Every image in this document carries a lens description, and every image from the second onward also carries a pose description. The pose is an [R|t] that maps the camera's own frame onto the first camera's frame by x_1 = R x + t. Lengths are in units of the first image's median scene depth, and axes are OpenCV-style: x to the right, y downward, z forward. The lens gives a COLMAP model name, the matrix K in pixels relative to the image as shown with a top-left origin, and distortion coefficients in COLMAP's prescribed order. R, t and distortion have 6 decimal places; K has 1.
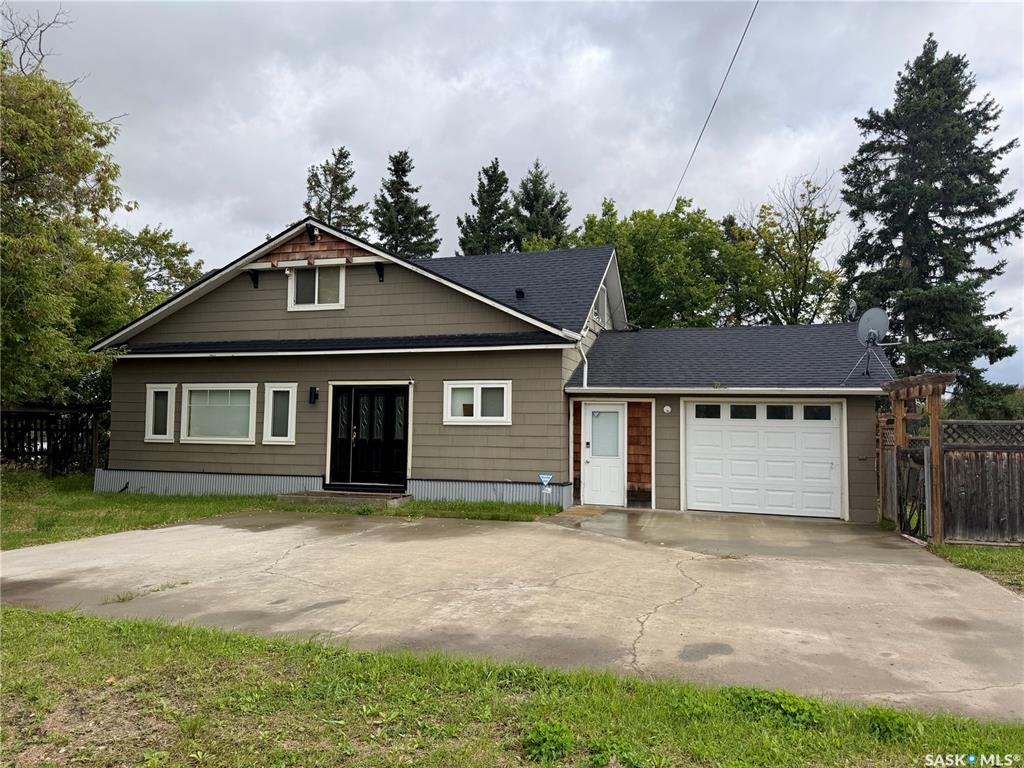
lens RADIAL K [[736.0, 0, 508.3], [0, 736.0, 401.6], [0, 0, 1]] dist [0.075888, -0.067900]
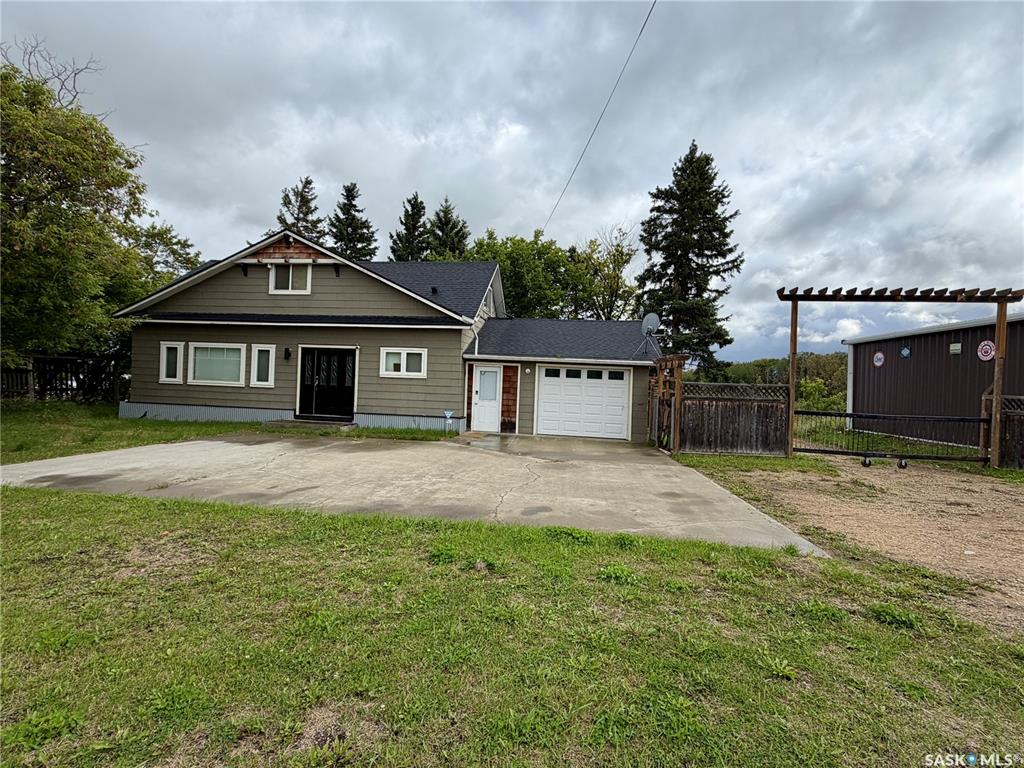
lens RADIAL K [[507.9, 0, 504.5], [0, 507.9, 391.9], [0, 0, 1]] dist [0.016756, -0.001525]
pose [[0.987201, 0.022078, 0.157945, -0.001203], [-0.031016, 0.998040, 0.054356, -0.001410], [-0.156435, -0.058559, 0.985951, -0.050868]]
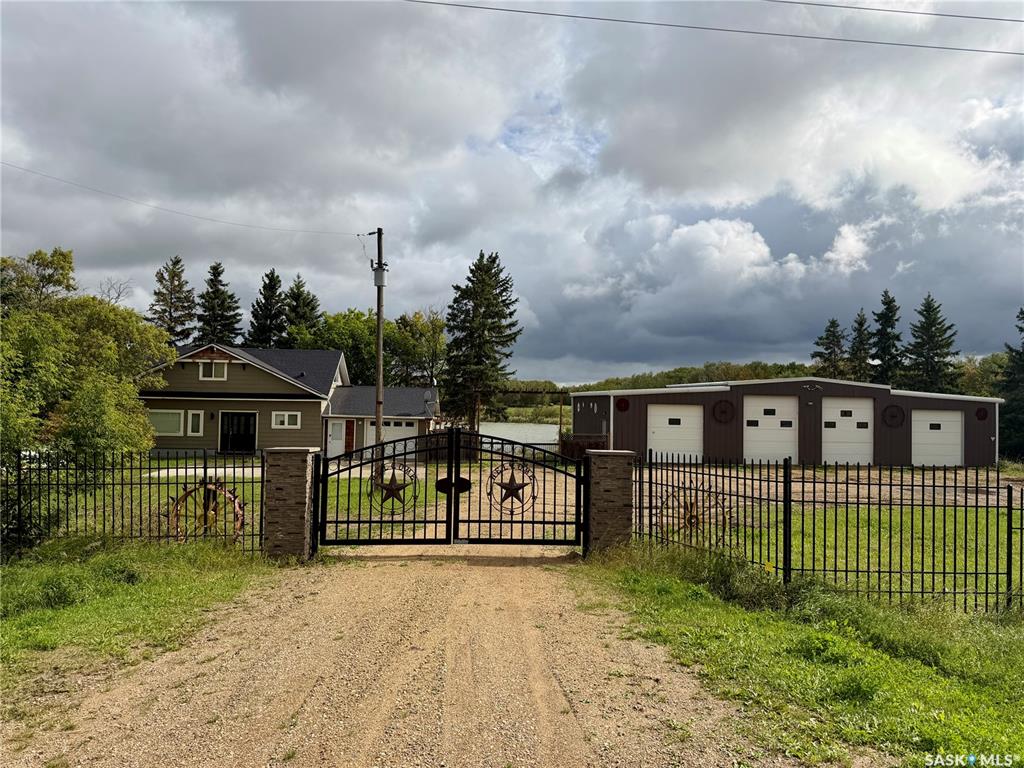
lens RADIAL K [[736.0, 0, 518.9], [0, 736.0, 402.1], [0, 0, 1]] dist [0.075888, -0.067900]
pose [[0.930816, 0.005512, 0.365446, -0.221726], [-0.022187, 0.998894, 0.041445, -0.178359], [-0.364814, -0.046686, 0.929909, -1.641891]]
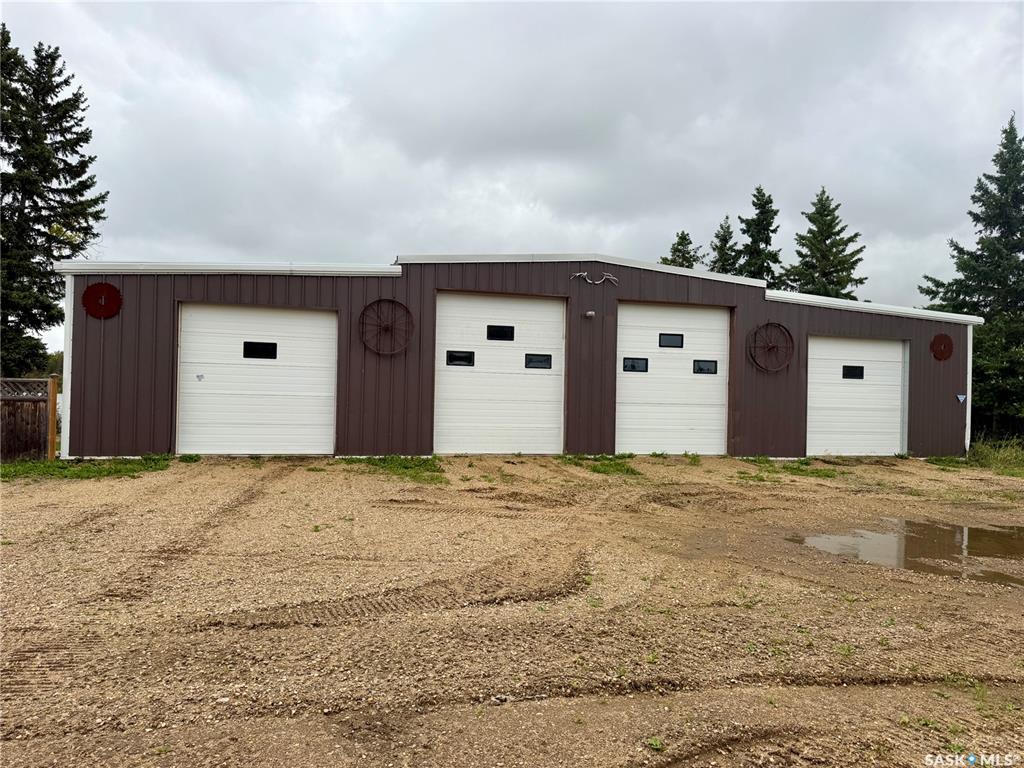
lens RADIAL K [[736.0, 0, 511.8], [0, 736.0, 385.8], [0, 0, 1]] dist [0.075888, -0.067900]
pose [[0.873734, 0.014320, 0.486193, 0.965329], [-0.033550, 0.998960, 0.030869, -0.019627], [-0.485245, -0.043282, 0.873306, -0.575760]]
